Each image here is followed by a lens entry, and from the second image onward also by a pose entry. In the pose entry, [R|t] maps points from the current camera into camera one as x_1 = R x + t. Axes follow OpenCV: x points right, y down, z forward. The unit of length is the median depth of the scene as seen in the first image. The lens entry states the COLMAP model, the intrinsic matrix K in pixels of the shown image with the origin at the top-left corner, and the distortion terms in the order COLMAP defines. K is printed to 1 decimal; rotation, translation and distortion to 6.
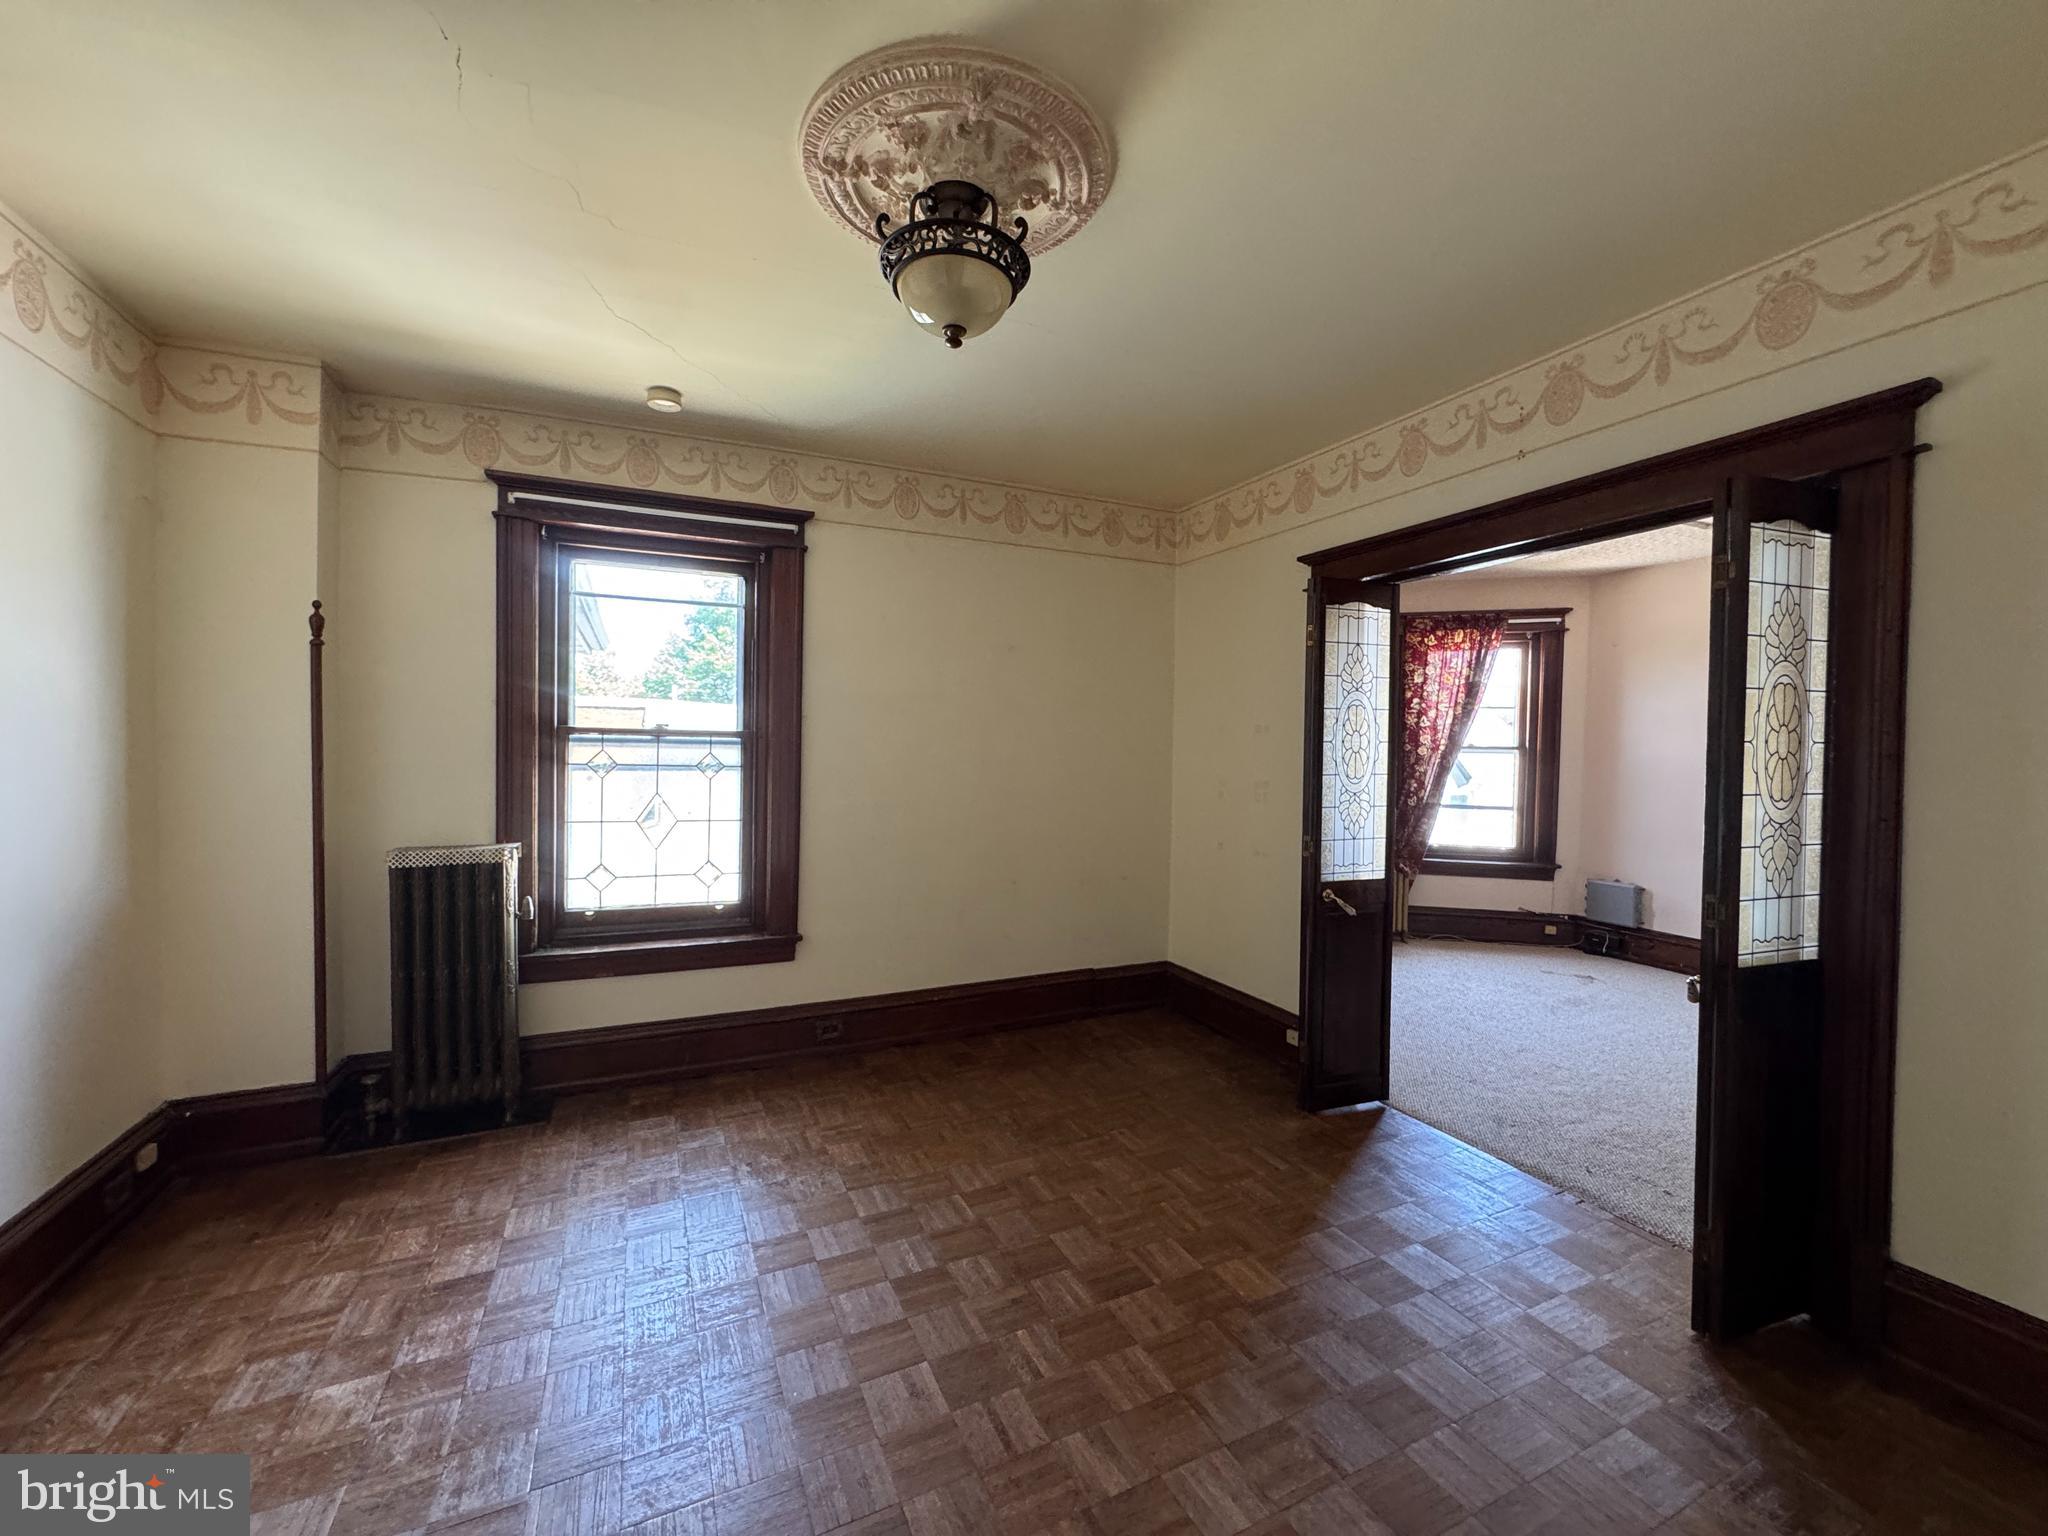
lens RADIAL K [[824.6, 0, 1023.7], [0, 824.6, 764.8], [0, 0, 1]] dist [-0.002014, -0.000332]
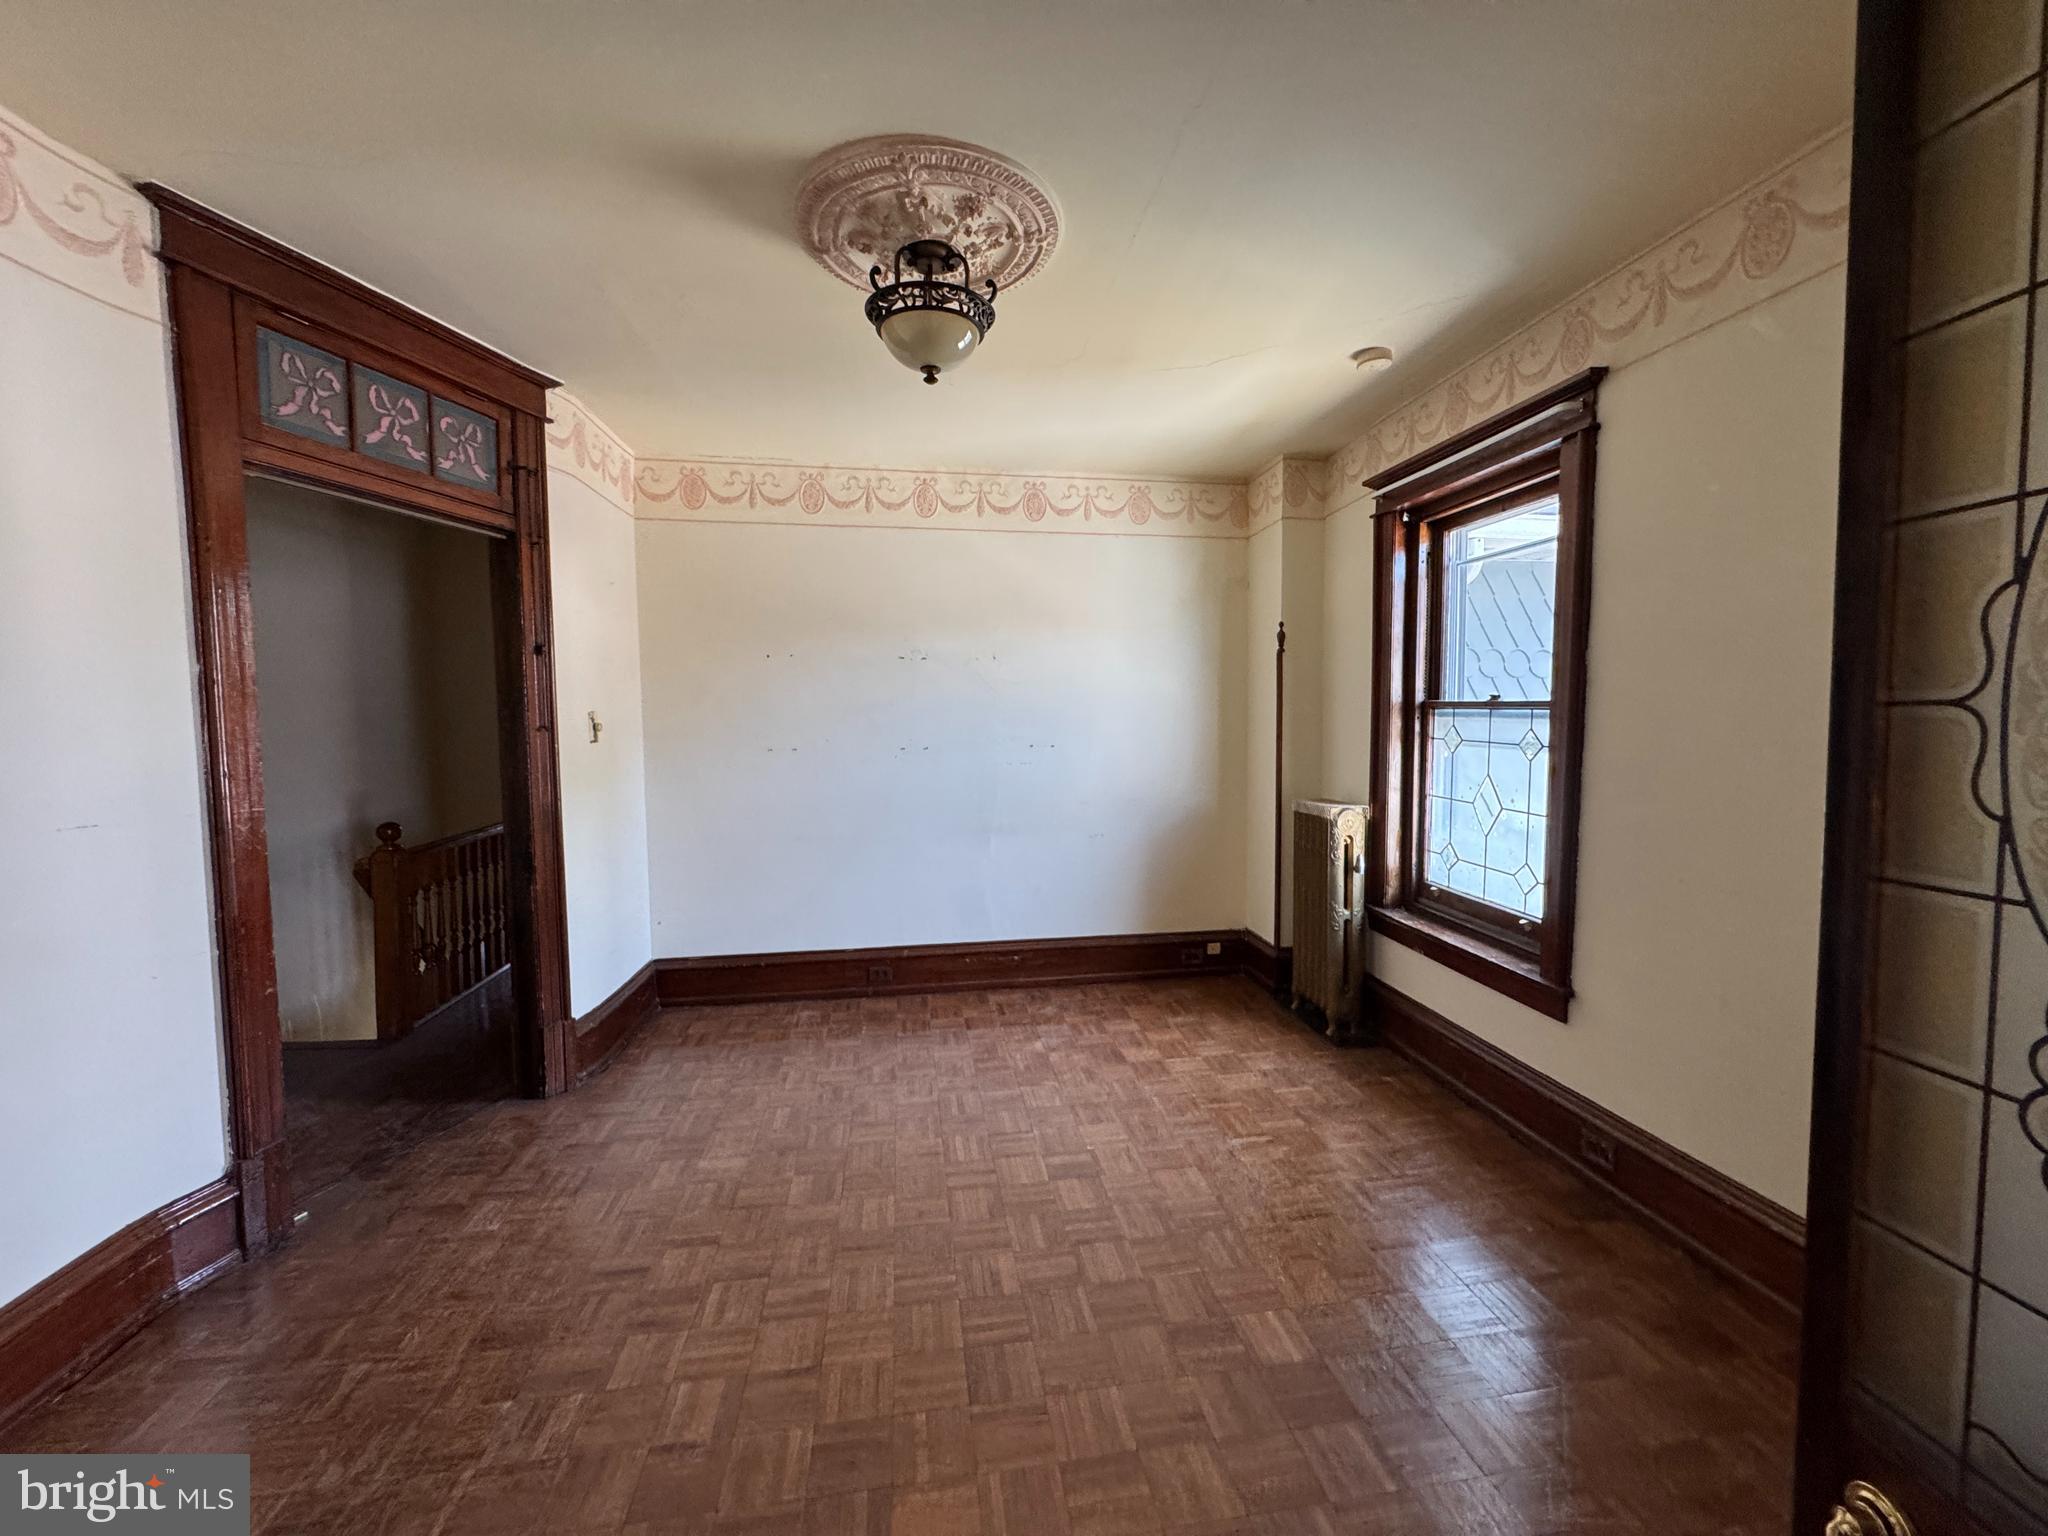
lens RADIAL K [[824.6, 0, 1023.7], [0, 824.6, 764.8], [0, 0, 1]] dist [-0.002014, -0.000332]
pose [[-0.289575, 0.053047, -0.955684, 0.601972], [-0.015013, 0.998088, 0.059950, -0.022913], [0.957038, 0.031708, -0.288225, 0.868515]]
